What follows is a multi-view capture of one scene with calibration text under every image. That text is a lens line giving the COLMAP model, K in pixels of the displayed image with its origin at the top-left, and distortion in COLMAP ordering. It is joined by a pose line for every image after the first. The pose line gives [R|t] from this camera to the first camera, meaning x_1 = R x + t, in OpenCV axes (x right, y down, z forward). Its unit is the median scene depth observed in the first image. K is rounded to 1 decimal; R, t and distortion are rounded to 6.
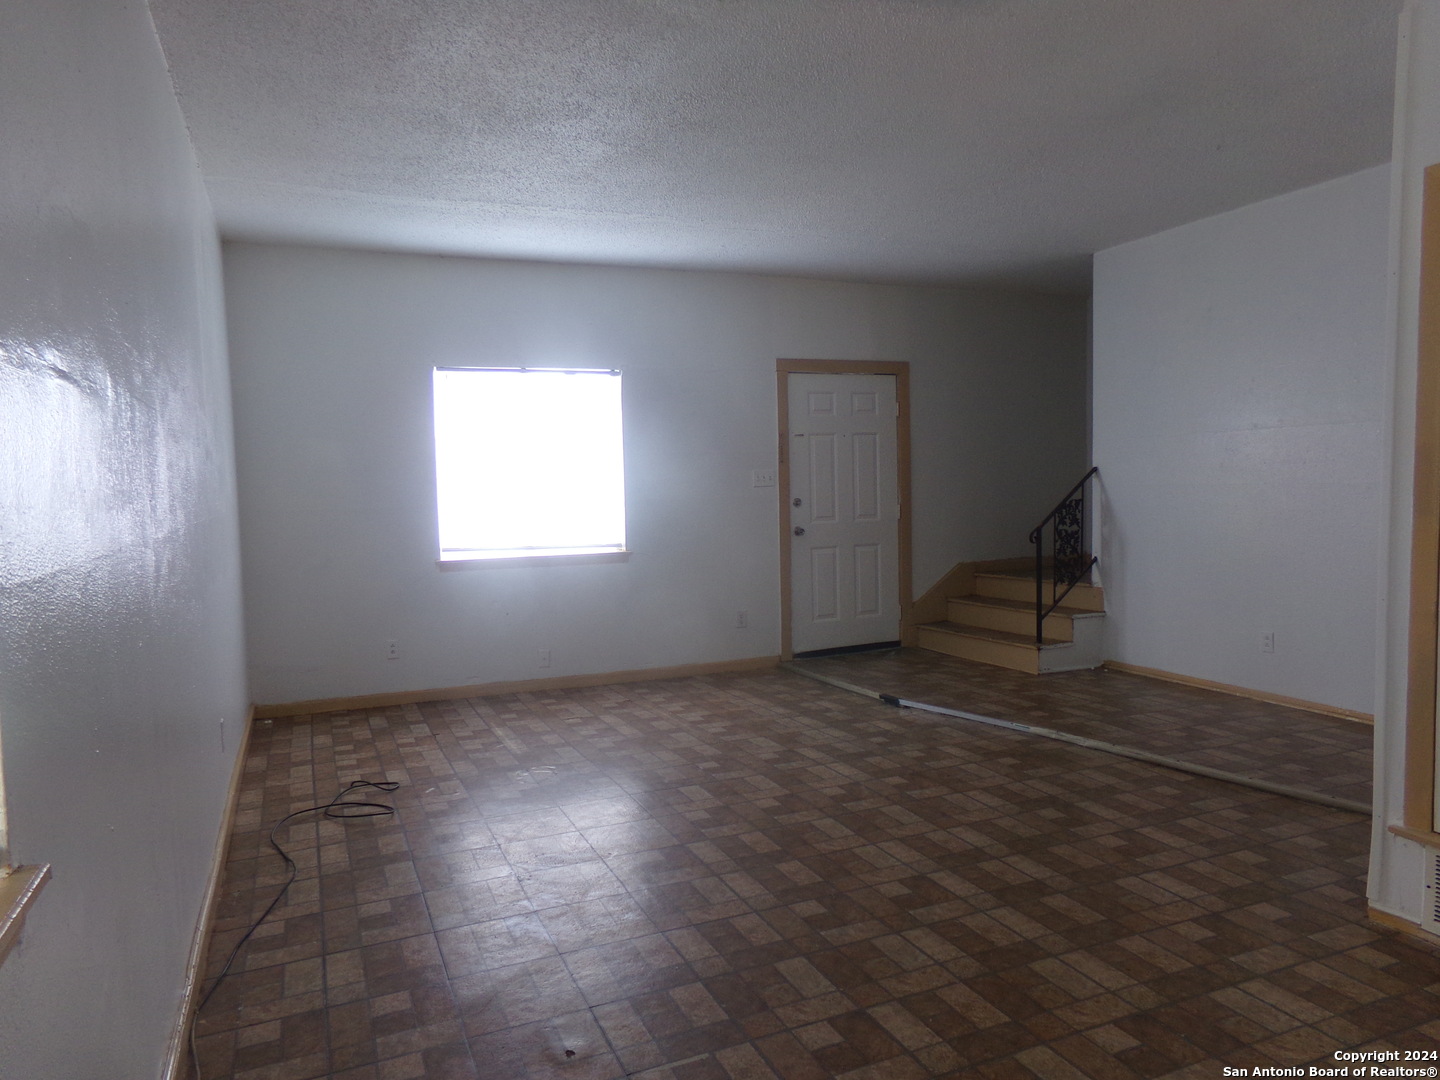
lens RADIAL K [[975.2, 0, 719.9], [0, 975.2, 541.8], [0, 0, 1]] dist [-0.001821, 0.005750]
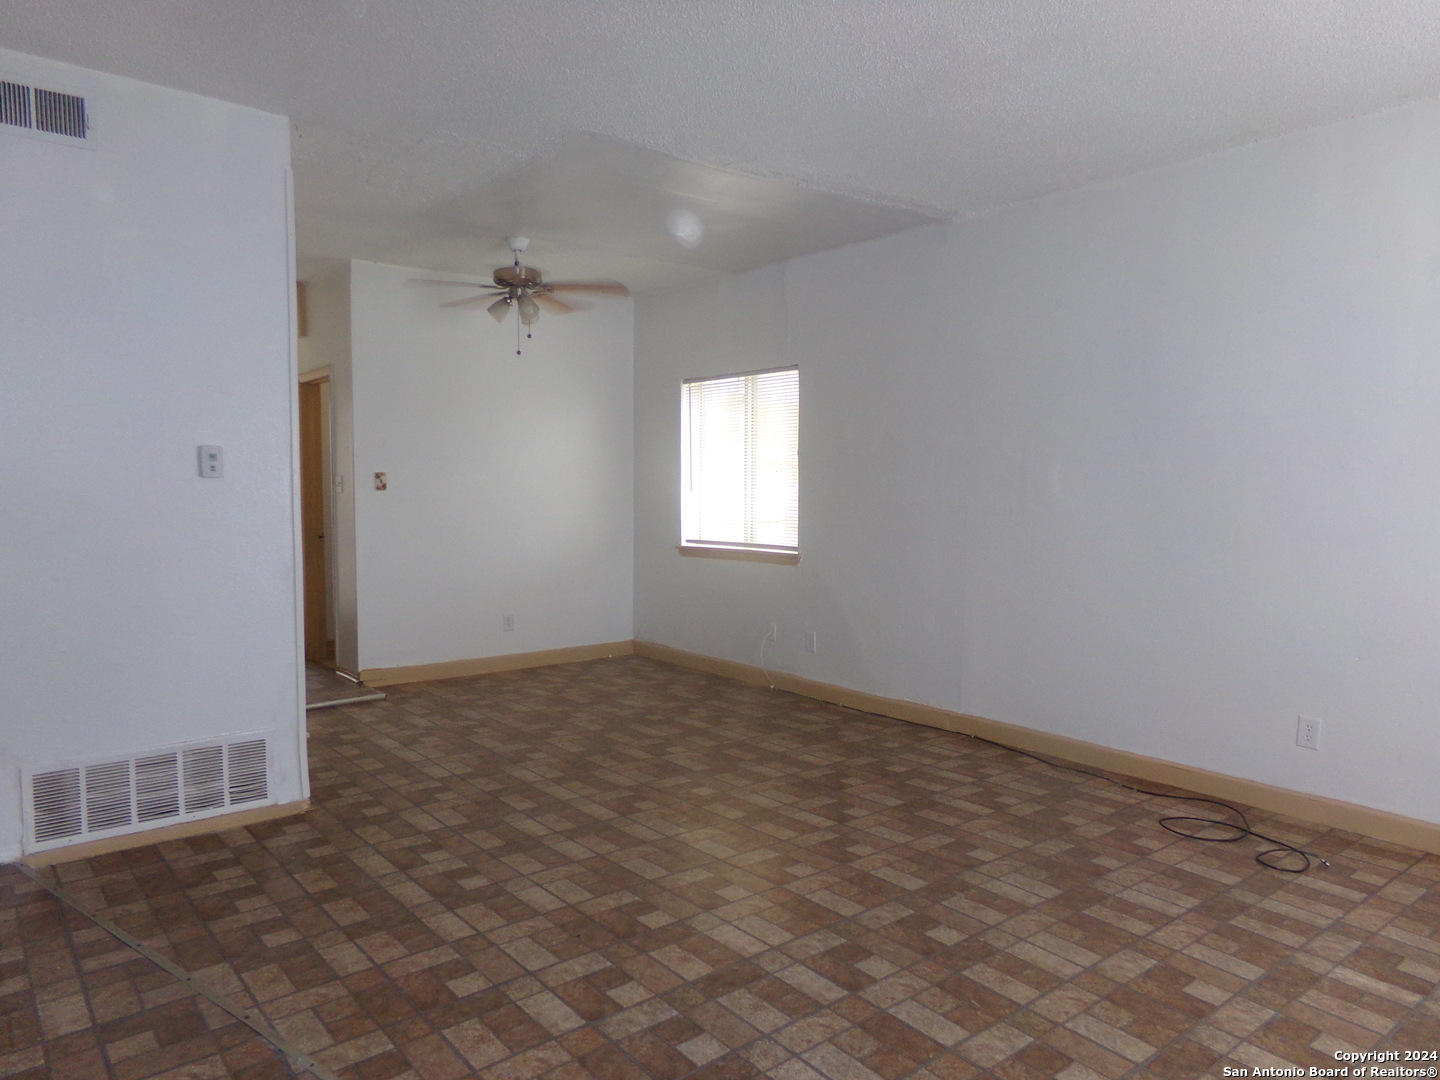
lens RADIAL K [[975.2, 0, 718.7], [0, 975.2, 541.2], [0, 0, 1]] dist [-0.001821, 0.005750]
pose [[-0.960503, 0.036161, -0.275911, 0.381370], [0.001282, 0.992085, 0.125562, -0.137296], [0.278268, 0.120249, -0.952947, 1.966637]]
